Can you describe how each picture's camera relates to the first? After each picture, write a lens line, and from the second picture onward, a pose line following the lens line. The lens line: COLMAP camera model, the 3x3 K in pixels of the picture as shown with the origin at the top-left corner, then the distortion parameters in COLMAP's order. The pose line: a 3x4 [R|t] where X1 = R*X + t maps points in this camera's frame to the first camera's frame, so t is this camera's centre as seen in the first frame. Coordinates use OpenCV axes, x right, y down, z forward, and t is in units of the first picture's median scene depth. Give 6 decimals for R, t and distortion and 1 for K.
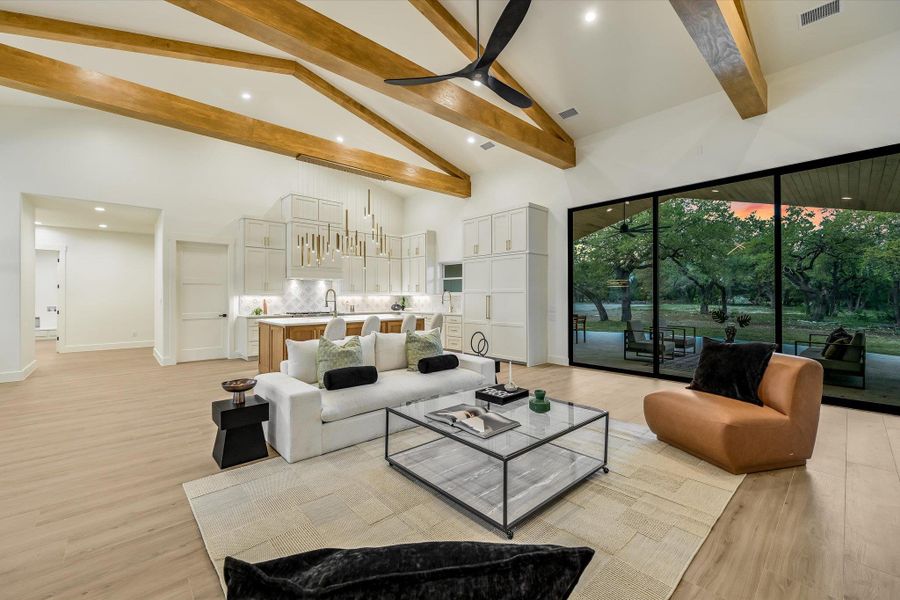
lens RADIAL K [[366.4, 0, 447.6], [0, 366.4, 295.3], [0, 0, 1]] dist [-0.001290, -0.000066]
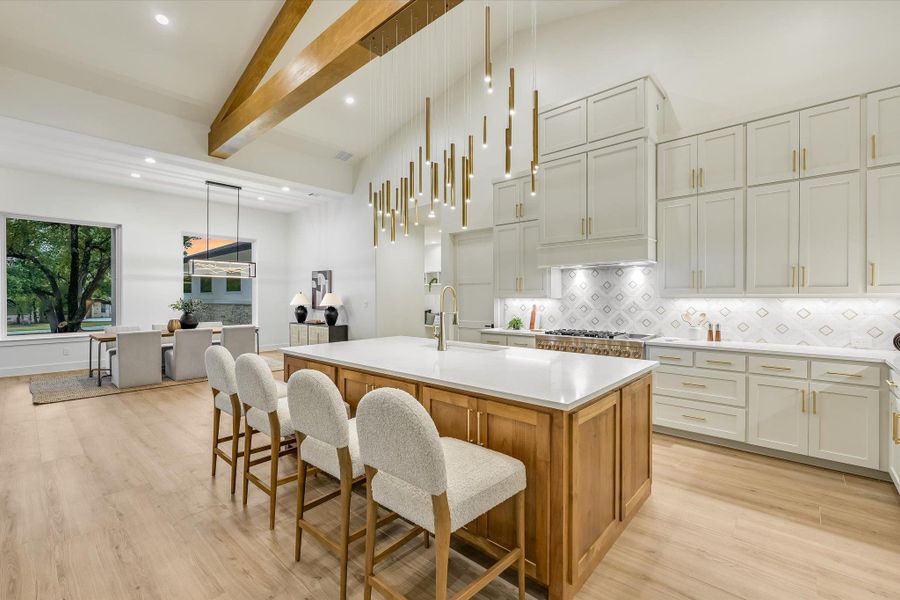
lens RADIAL K [[390.5, 0, 450.5], [0, 390.5, 298.6], [0, 0, 1]] dist [0.001194, 0.000000]
pose [[0.095156, 0.004878, -0.995450, 0.138092], [0.004074, 0.999978, 0.005290, -0.003429], [0.995454, -0.004559, 0.095134, 0.764960]]
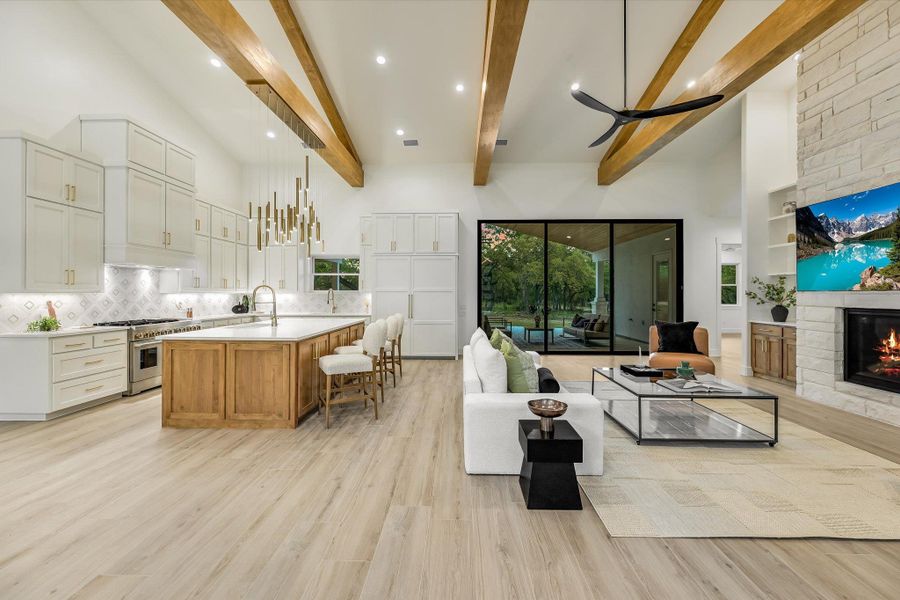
lens RADIAL K [[363.2, 0, 450.9], [0, 363.2, 293.6], [0, 0, 1]] dist [-0.002890, 0.000073]
pose [[0.692689, 0.003099, 0.721230, -0.456717], [-0.004429, 0.999990, -0.000043, -0.001837], [-0.721223, -0.003165, 0.692696, 0.211765]]
